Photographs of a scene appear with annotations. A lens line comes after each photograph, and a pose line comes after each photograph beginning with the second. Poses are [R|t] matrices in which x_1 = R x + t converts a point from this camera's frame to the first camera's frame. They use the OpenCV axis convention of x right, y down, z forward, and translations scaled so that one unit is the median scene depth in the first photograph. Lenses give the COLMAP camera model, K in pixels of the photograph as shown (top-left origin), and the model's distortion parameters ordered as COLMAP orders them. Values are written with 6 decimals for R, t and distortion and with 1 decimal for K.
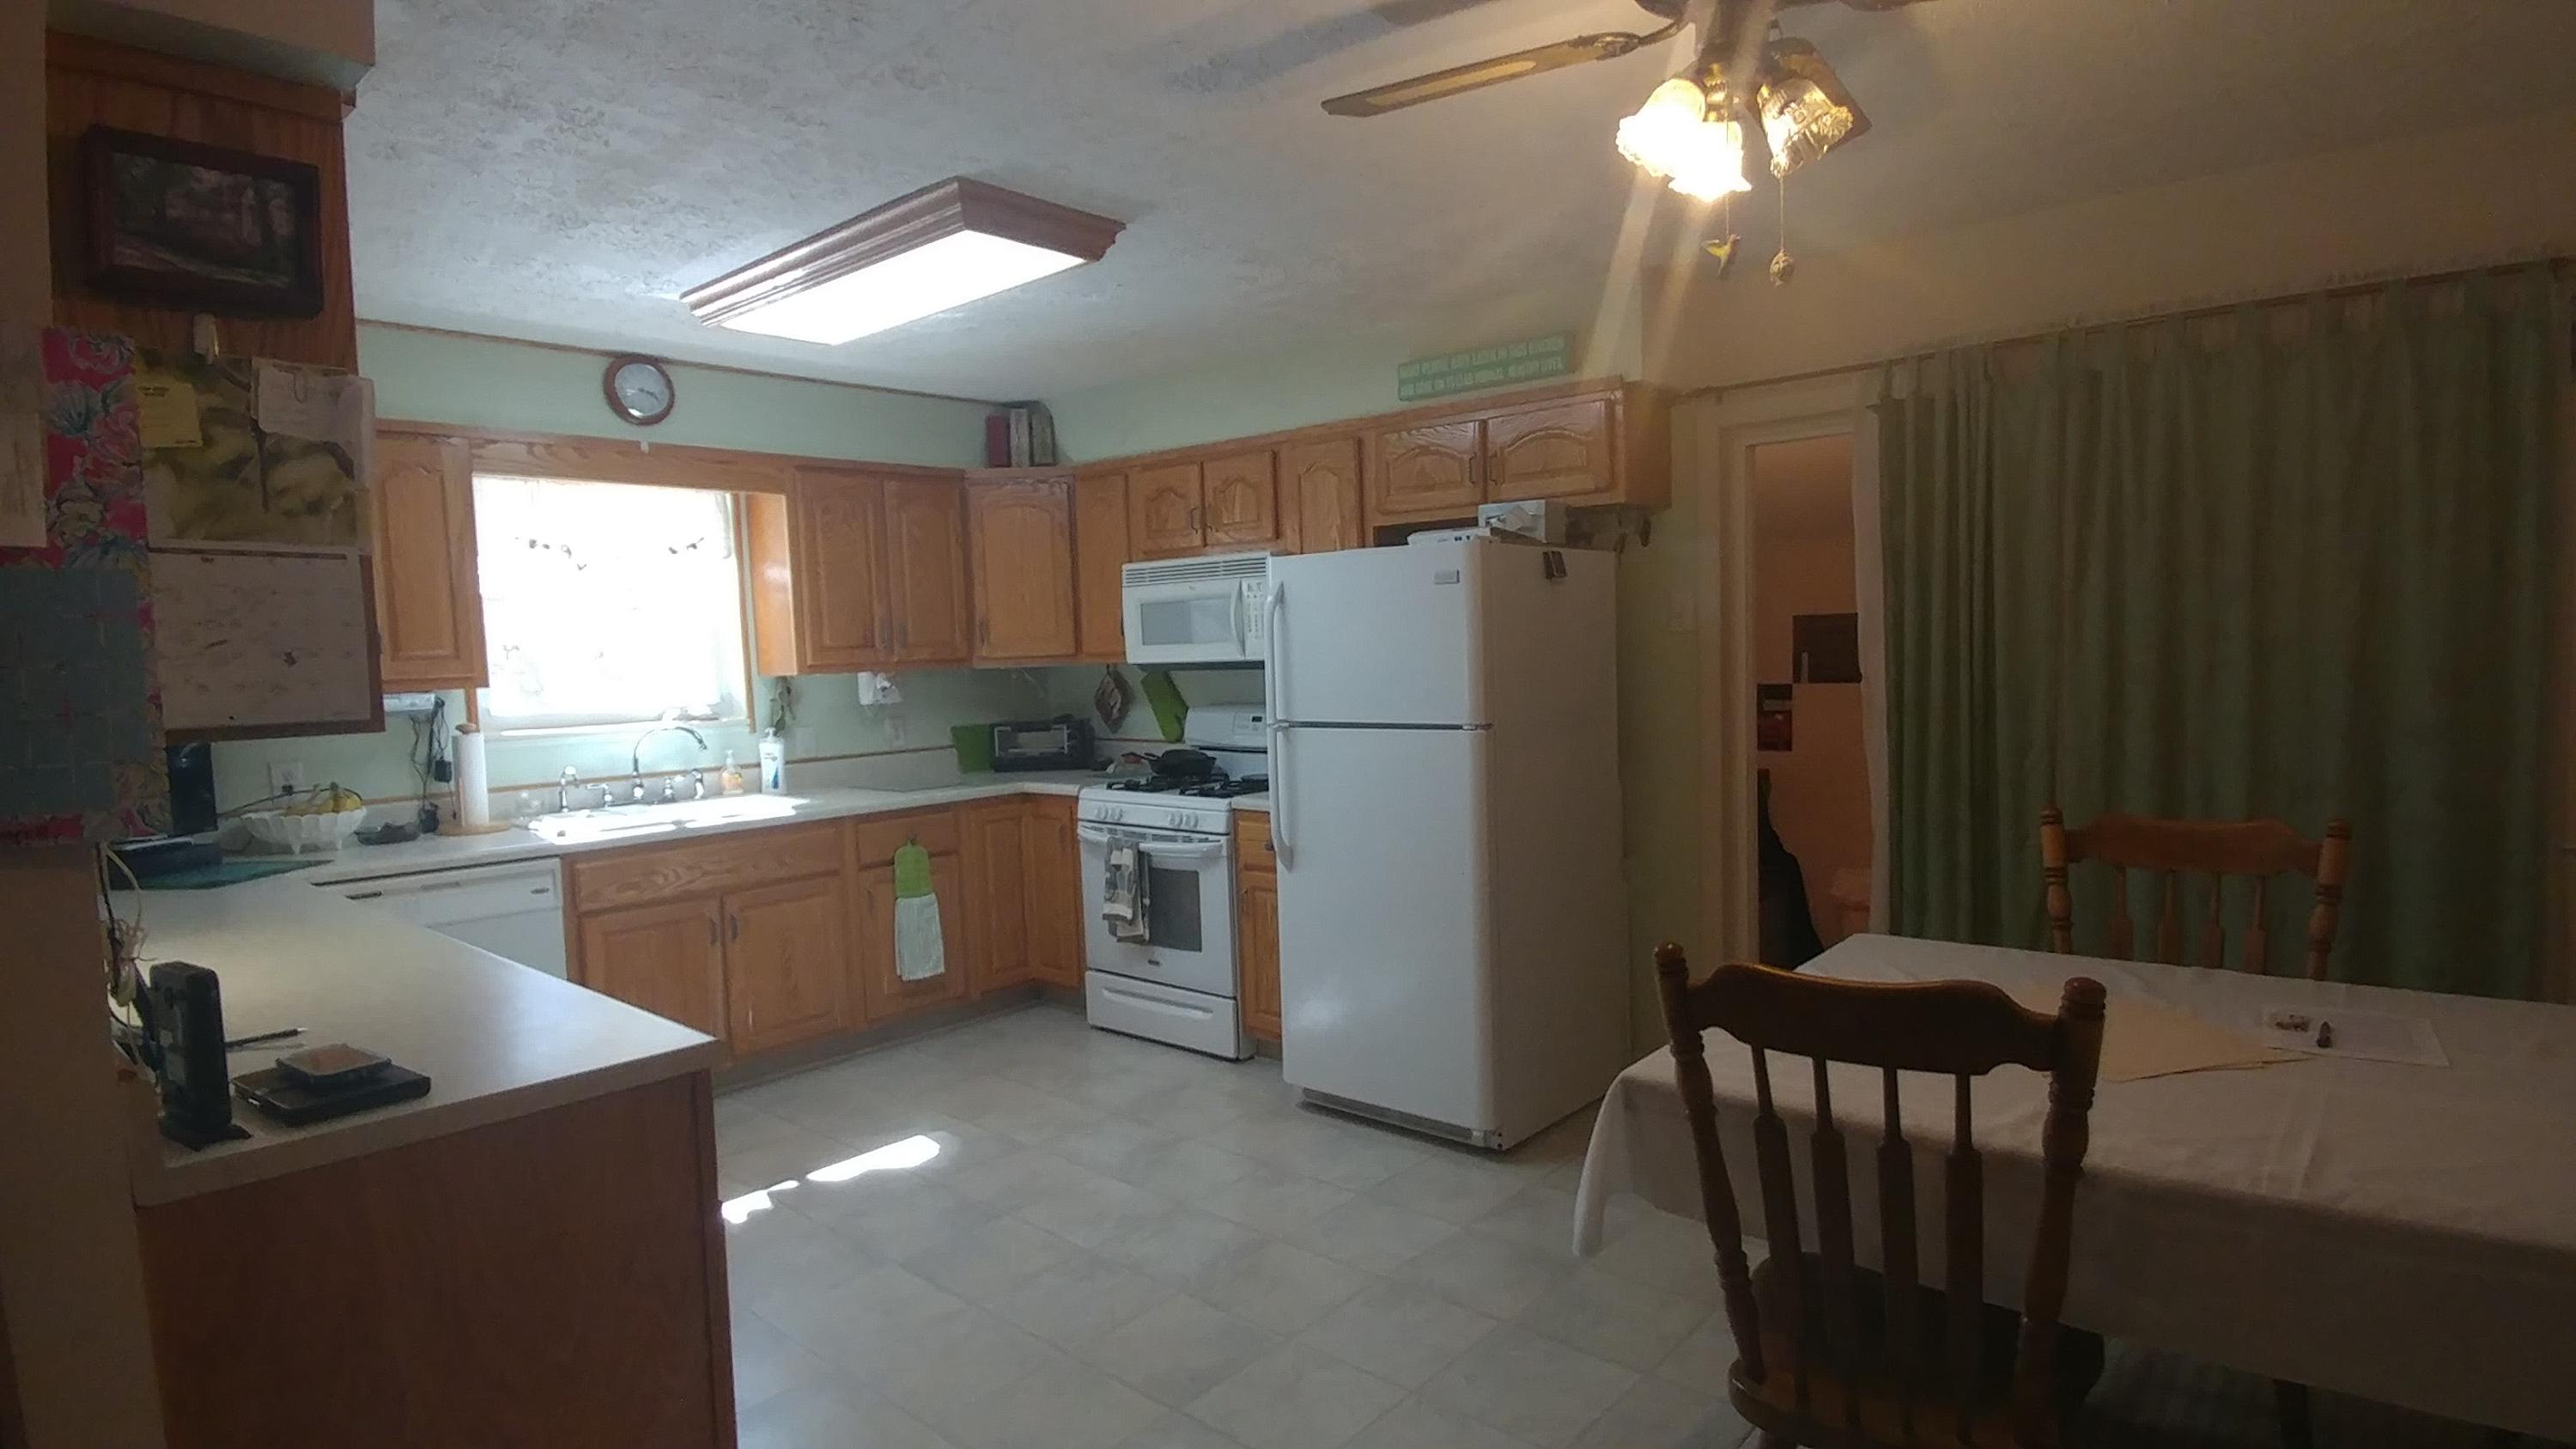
lens RADIAL K [[1332.3, 0, 1279.1], [0, 1332.3, 730.5], [0, 0, 1]] dist [-0.003243, -0.008035]
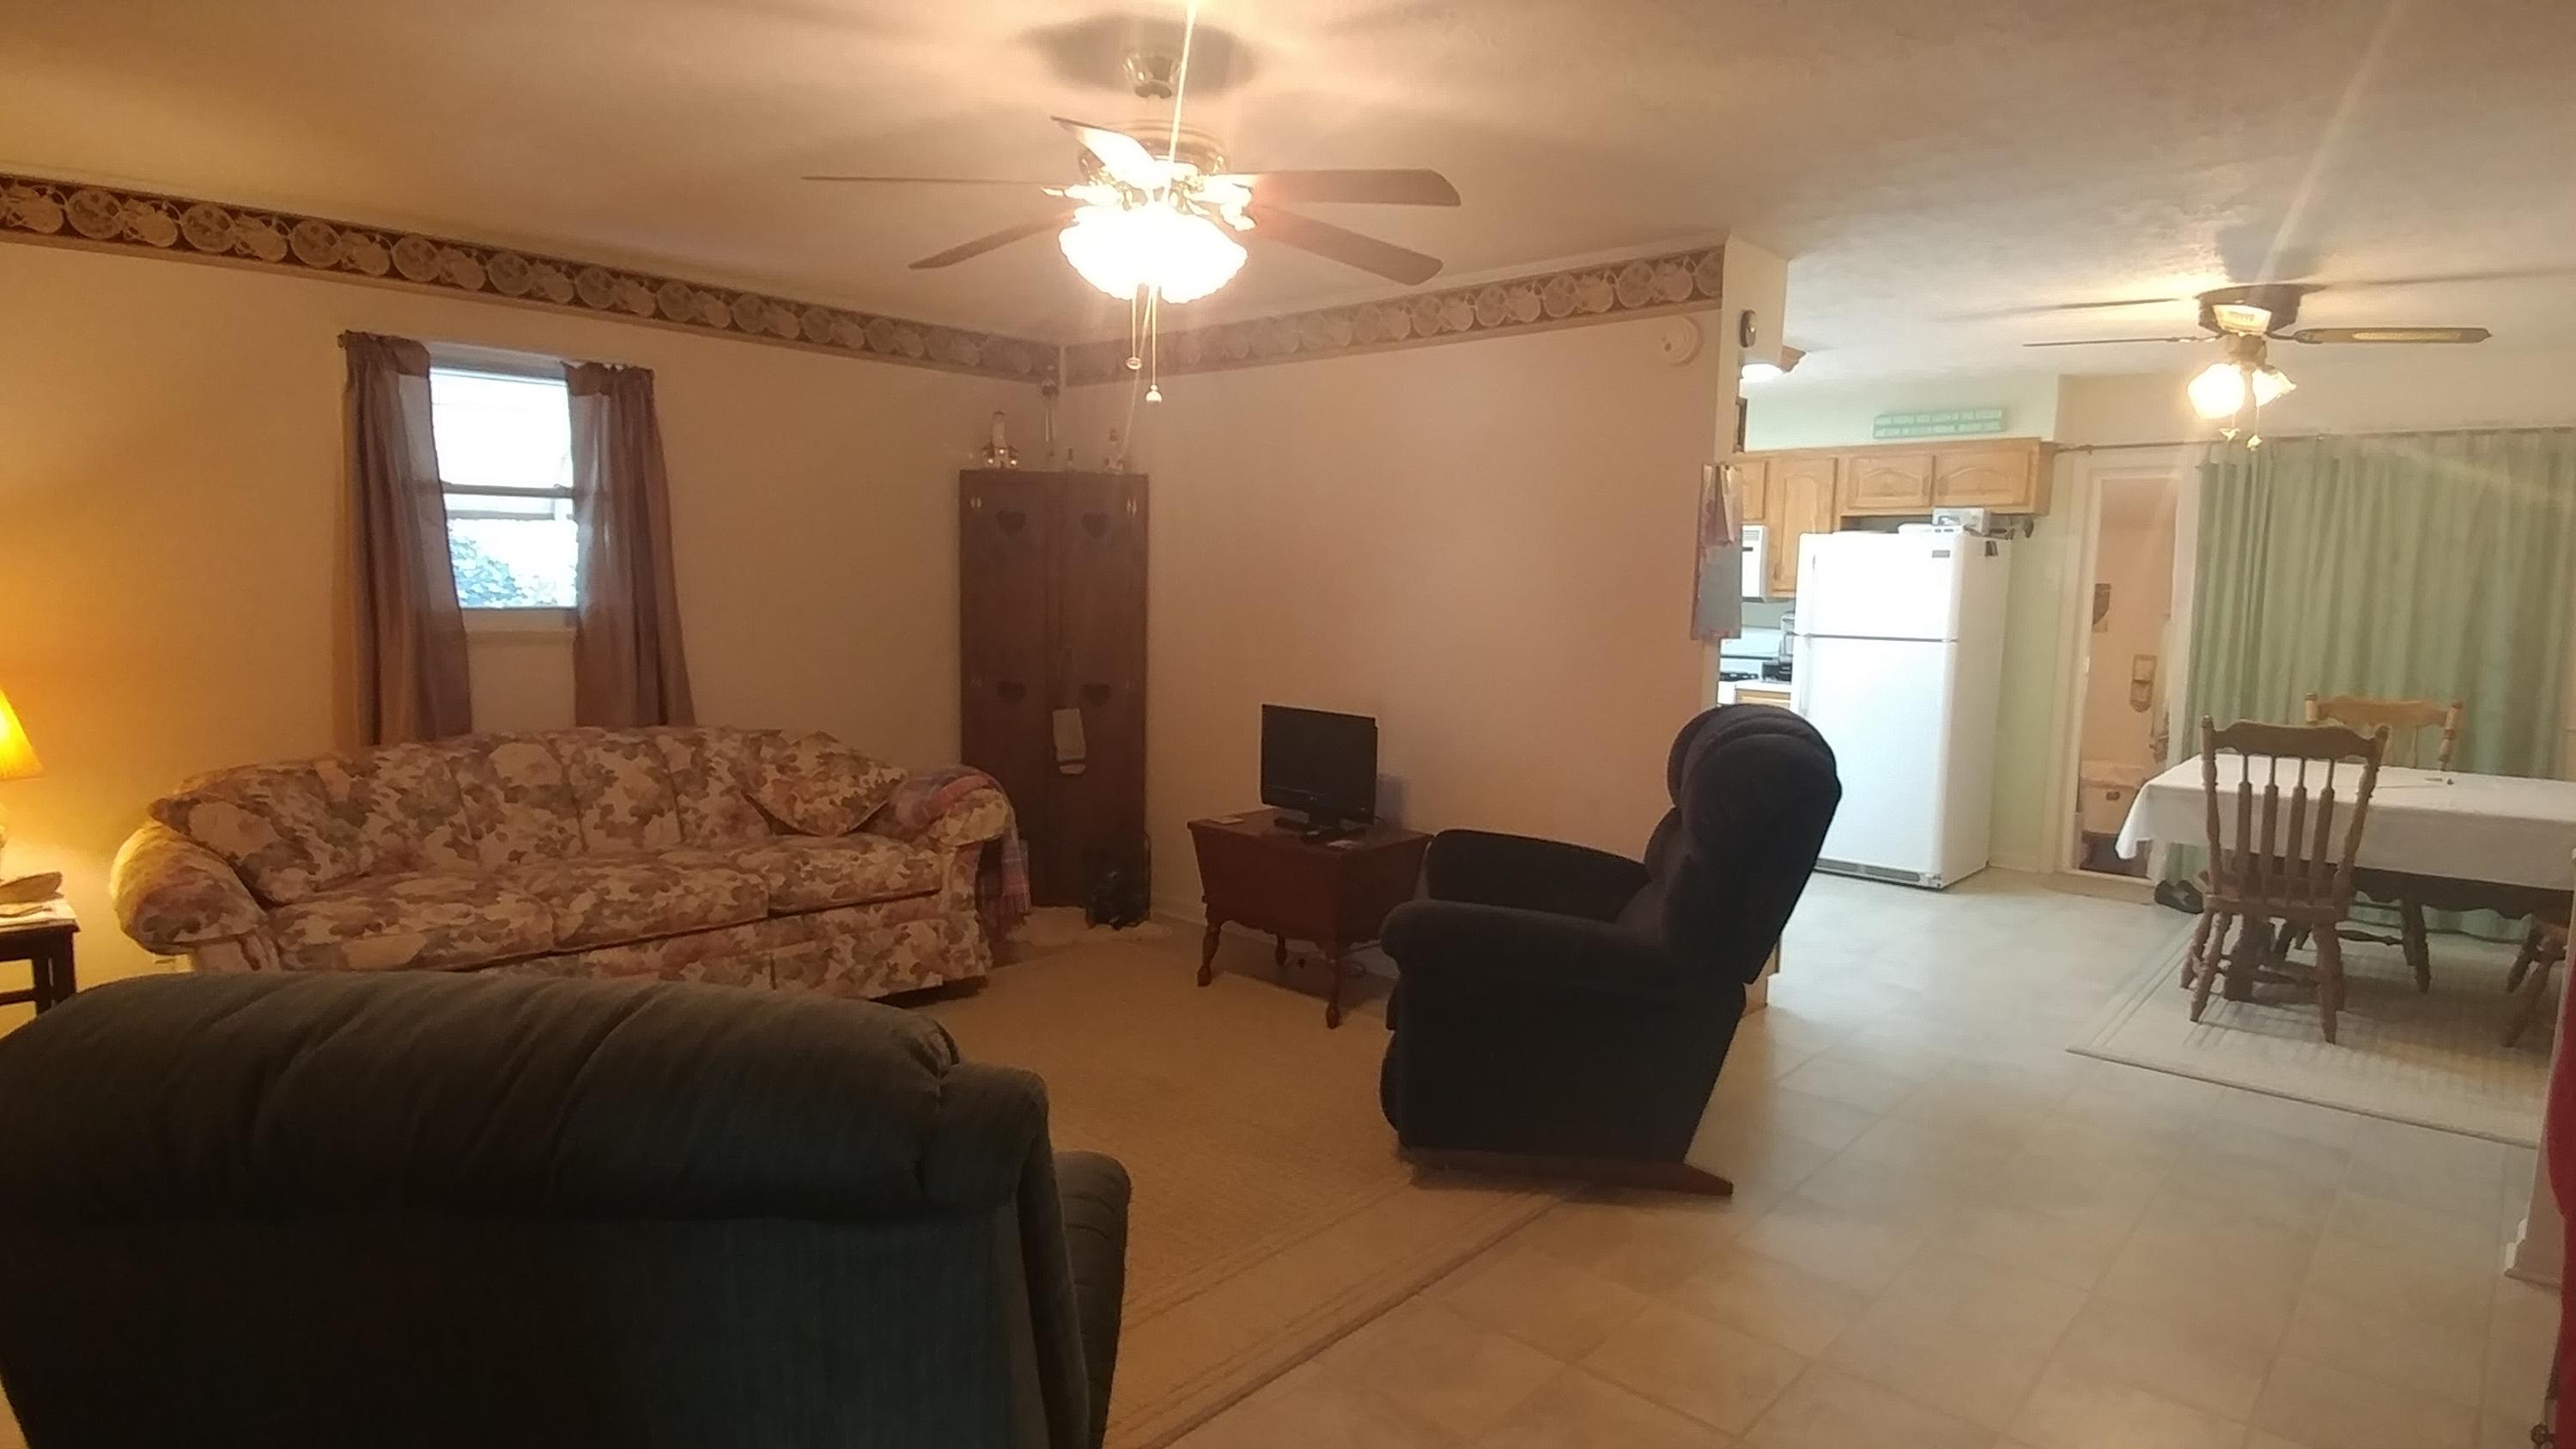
lens RADIAL K [[1332.3, 0, 1298.7], [0, 1332.3, 725.0], [0, 0, 1]] dist [-0.003243, -0.008035]
pose [[0.998745, 0.049511, -0.007606, -0.658300], [-0.049112, 0.997738, 0.045892, 0.066781], [0.009861, -0.045461, 0.998917, -0.720297]]
